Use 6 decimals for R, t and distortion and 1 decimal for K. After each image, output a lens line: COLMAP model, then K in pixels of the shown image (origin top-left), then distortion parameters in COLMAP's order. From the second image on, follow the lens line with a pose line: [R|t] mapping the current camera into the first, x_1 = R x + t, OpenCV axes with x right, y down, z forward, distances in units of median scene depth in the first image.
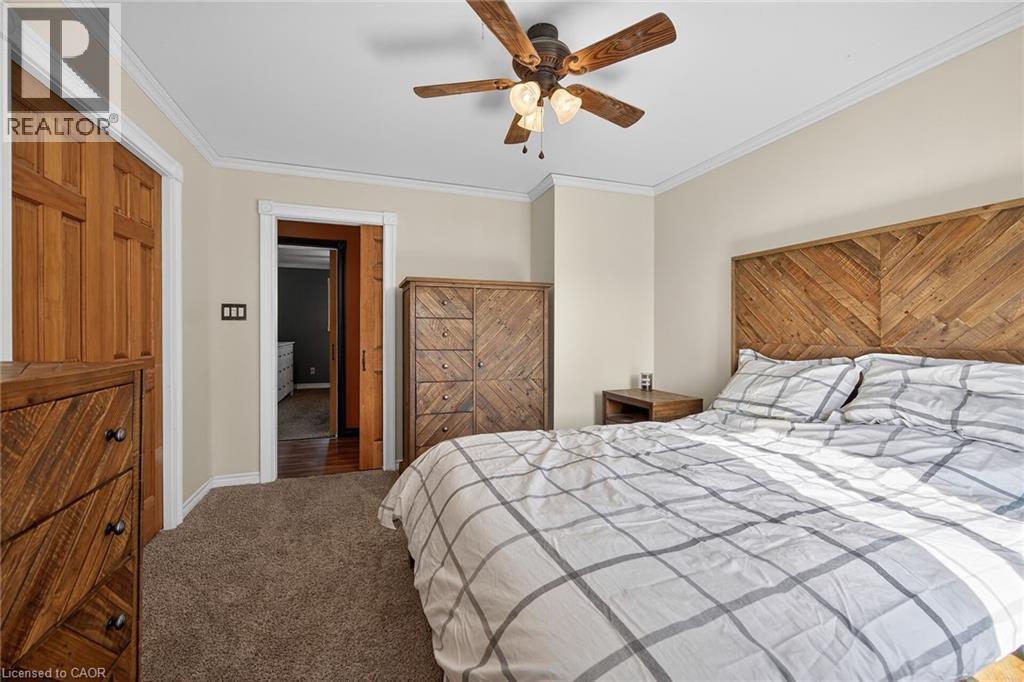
lens RADIAL K [[424.3, 0, 513.5], [0, 424.3, 330.8], [0, 0, 1]] dist [-0.001304, -0.000260]
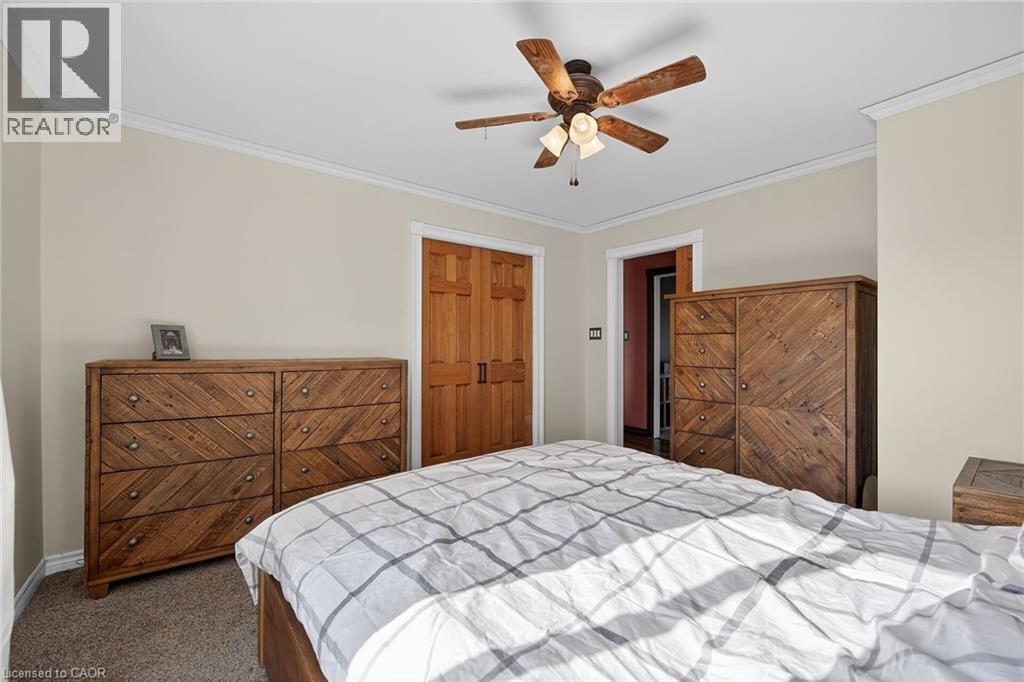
lens RADIAL K [[427.7, 0, 512.0], [0, 427.7, 343.6], [0, 0, 1]] dist [-0.000668, -0.000437]
pose [[0.313958, -0.007576, -0.949407, 0.610889], [0.000439, 0.999969, -0.007834, -0.000346], [0.949437, 0.002043, 0.313951, 0.302482]]
